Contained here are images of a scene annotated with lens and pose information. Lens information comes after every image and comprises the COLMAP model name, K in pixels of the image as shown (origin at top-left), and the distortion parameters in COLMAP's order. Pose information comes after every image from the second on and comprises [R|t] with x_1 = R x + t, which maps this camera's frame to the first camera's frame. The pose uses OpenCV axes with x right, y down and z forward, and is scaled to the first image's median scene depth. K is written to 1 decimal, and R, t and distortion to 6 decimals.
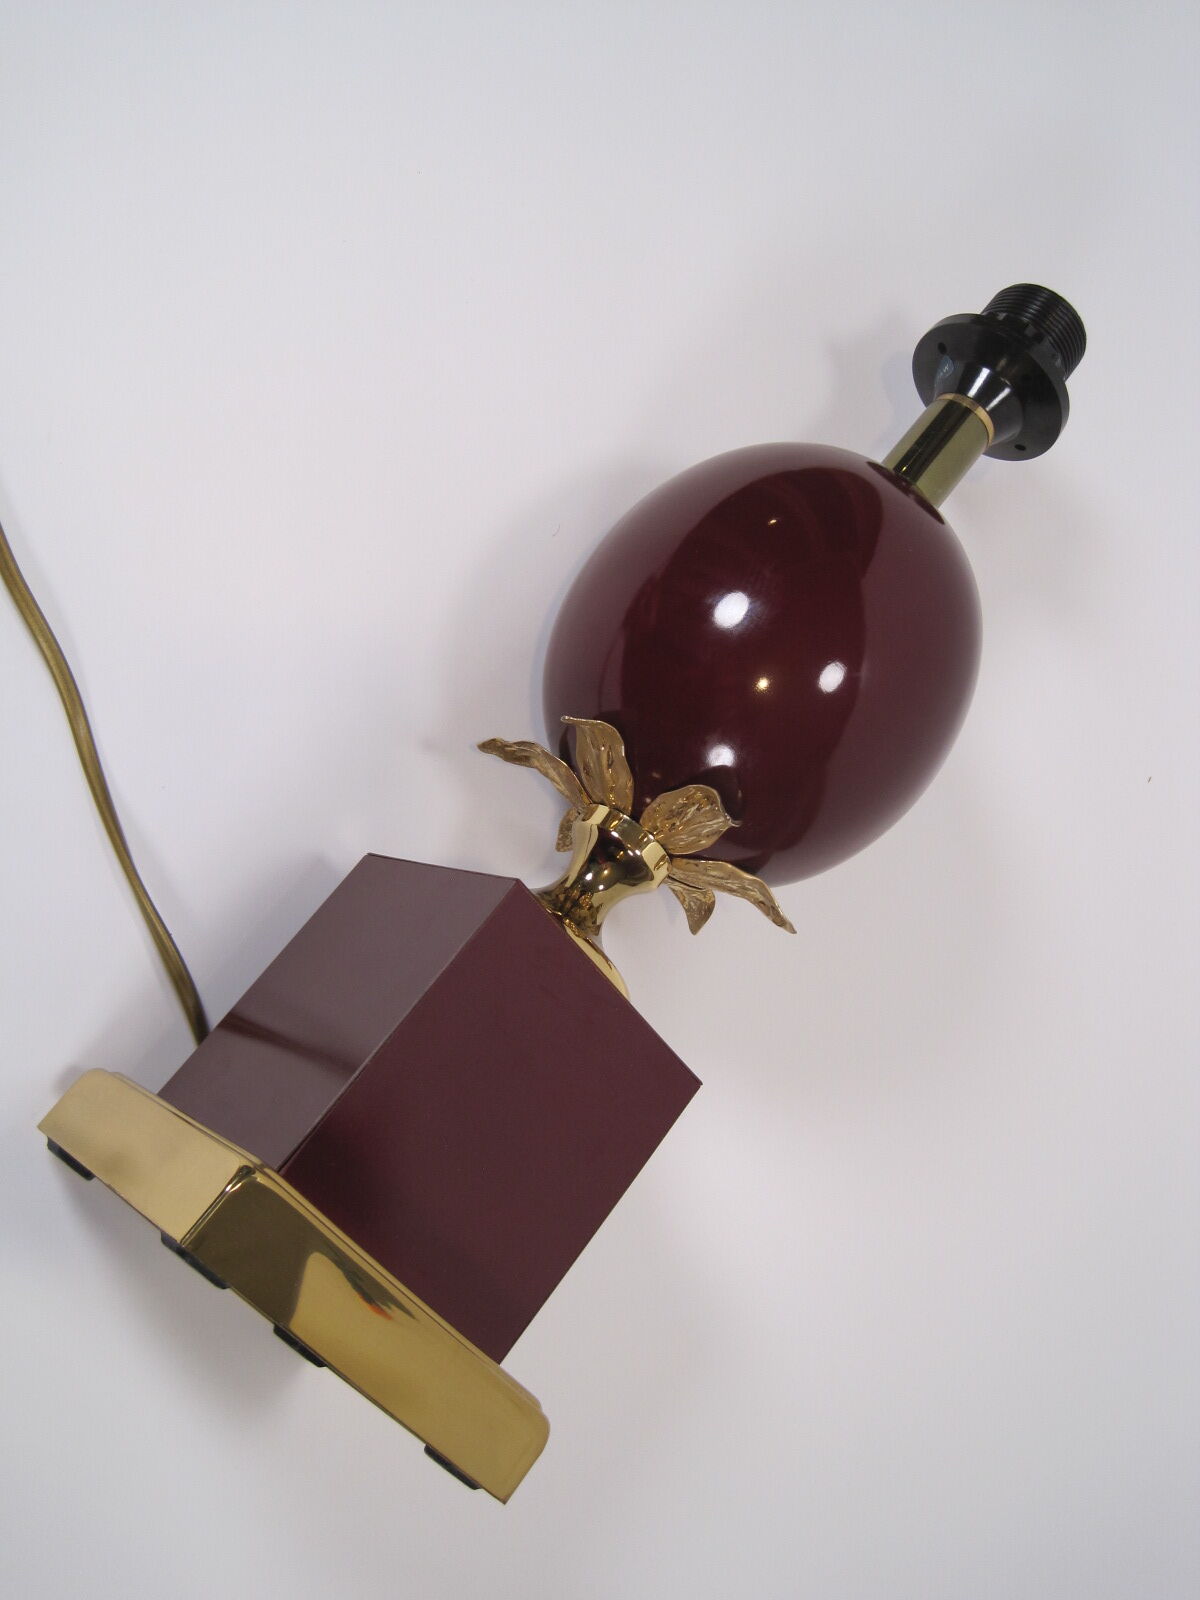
lens RADIAL K [[1625.4, 0, 599.3], [0, 1625.4, 798.0], [0, 0, 1]] dist [0.002095, 0.000000]
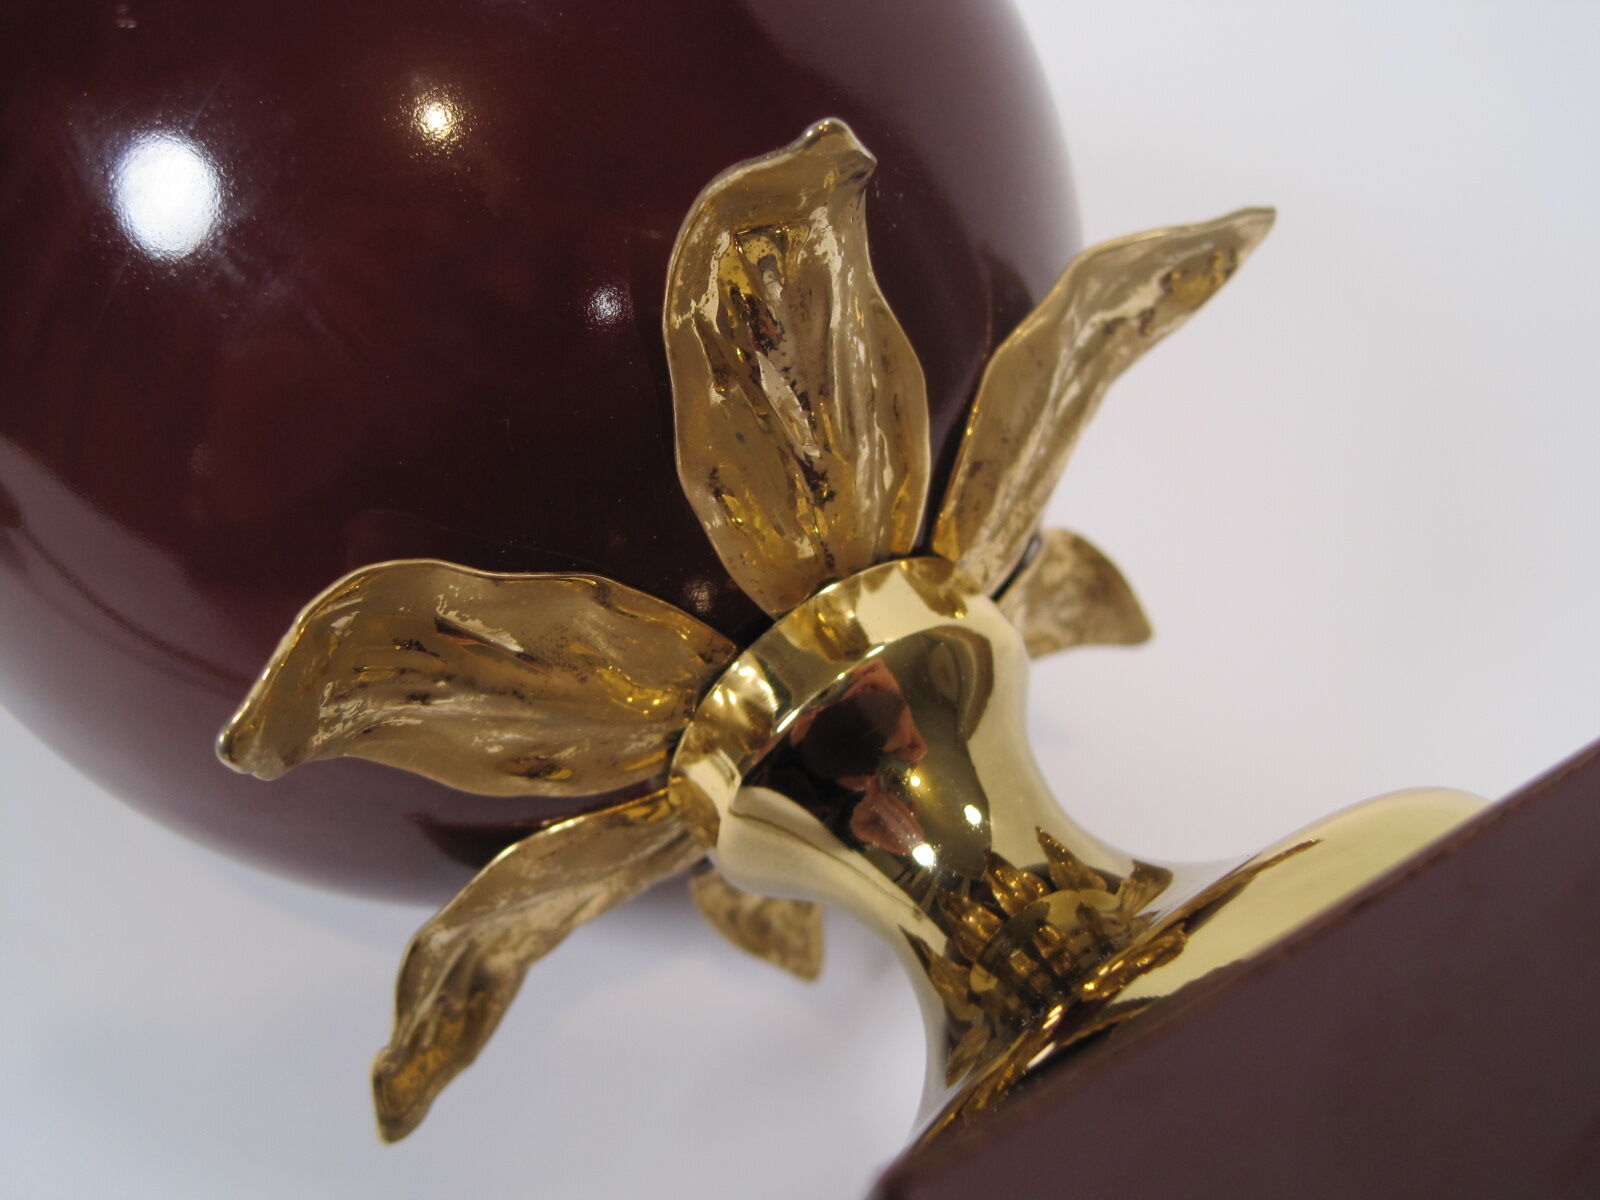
lens RADIAL K [[1625.4, 0, 806.9], [0, 1625.4, 598.3], [0, 0, 1]] dist [0.002095, 0.000000]
pose [[0.265036, -0.941171, 0.209649, -0.026220], [0.964230, 0.259617, -0.053477, 0.034406], [-0.004097, 0.216323, 0.976313, 0.747320]]
